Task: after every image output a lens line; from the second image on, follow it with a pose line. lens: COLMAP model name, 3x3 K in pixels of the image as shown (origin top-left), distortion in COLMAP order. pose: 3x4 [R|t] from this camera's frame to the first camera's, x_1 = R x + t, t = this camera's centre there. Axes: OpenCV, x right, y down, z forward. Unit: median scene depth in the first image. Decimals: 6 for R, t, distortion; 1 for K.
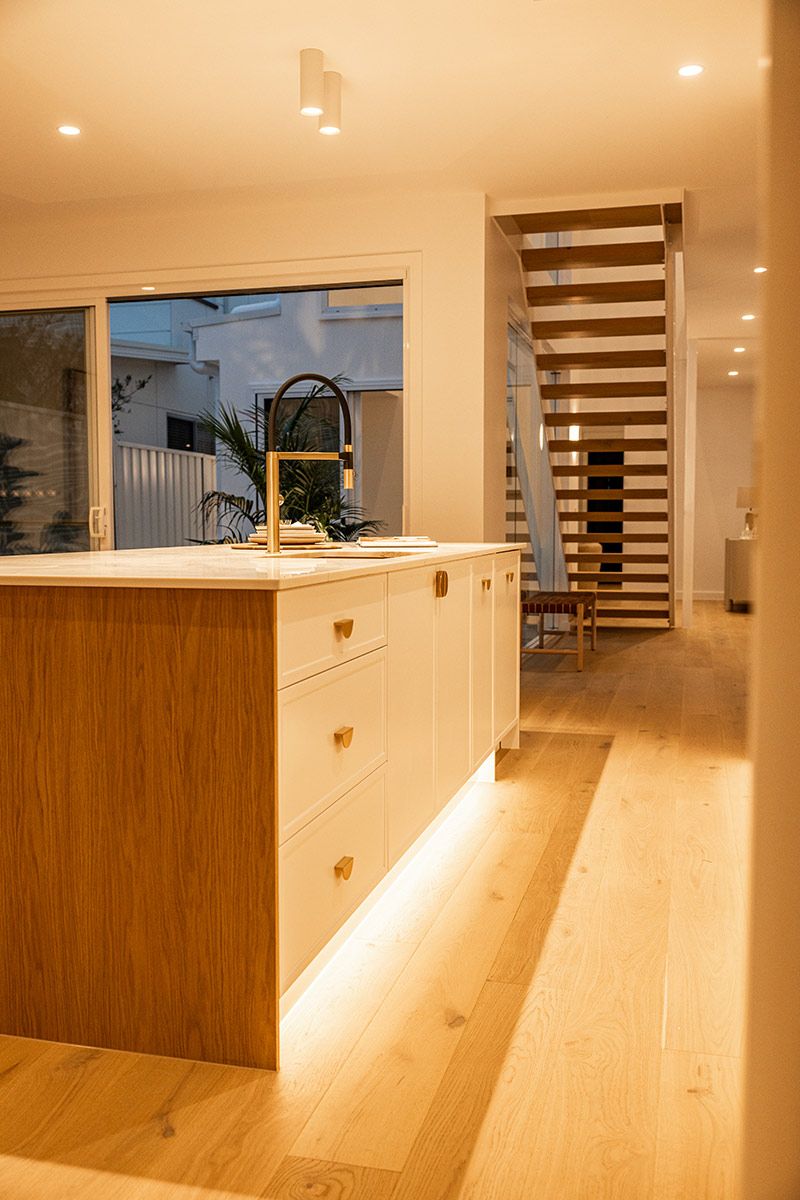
lens RADIAL K [[1107.2, 0, 400.0], [0, 1107.2, 600.0], [0, 0, 1]] dist [-0.000217, 0.001864]
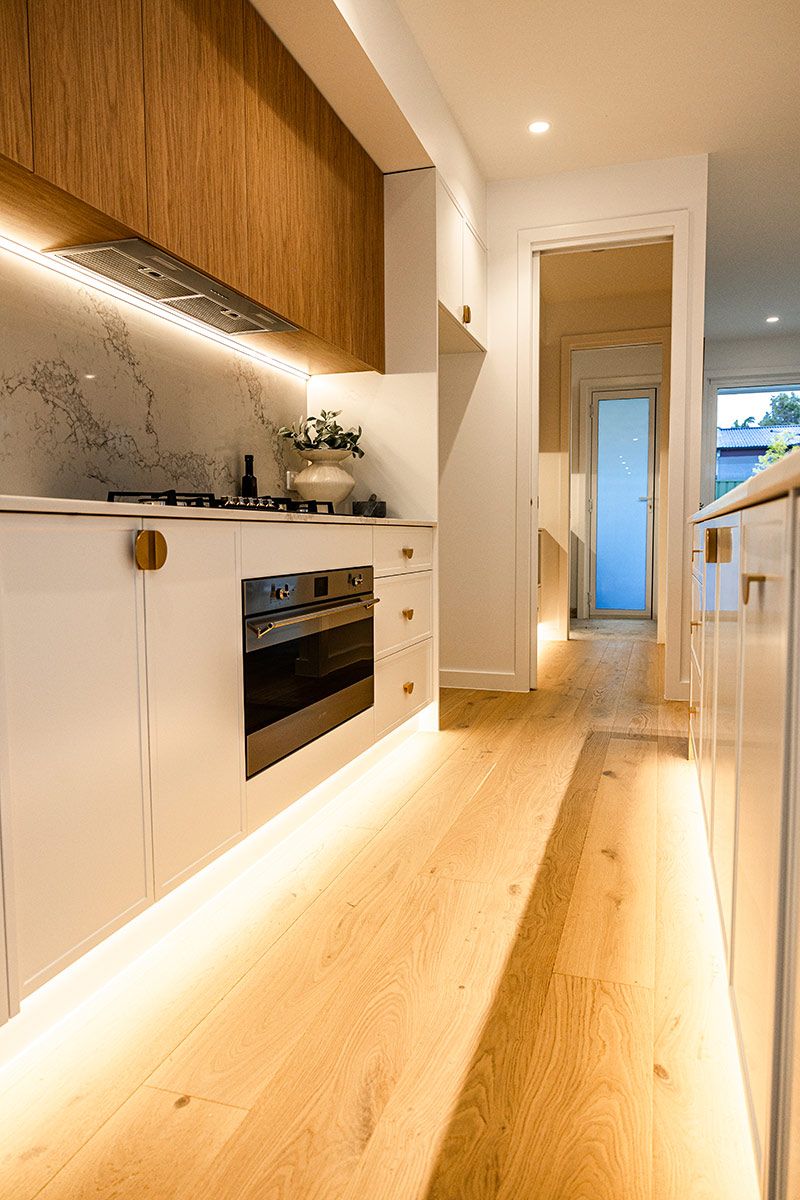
lens RADIAL K [[799.6, 0, 404.1], [0, 799.6, 594.8], [0, 0, 1]] dist [0.000348, 0.000172]
pose [[-0.998694, 0.005602, 0.050790, 0.230673], [0.012877, 0.989486, 0.144054, -0.065471], [-0.049449, 0.144520, -0.988265, 1.668015]]
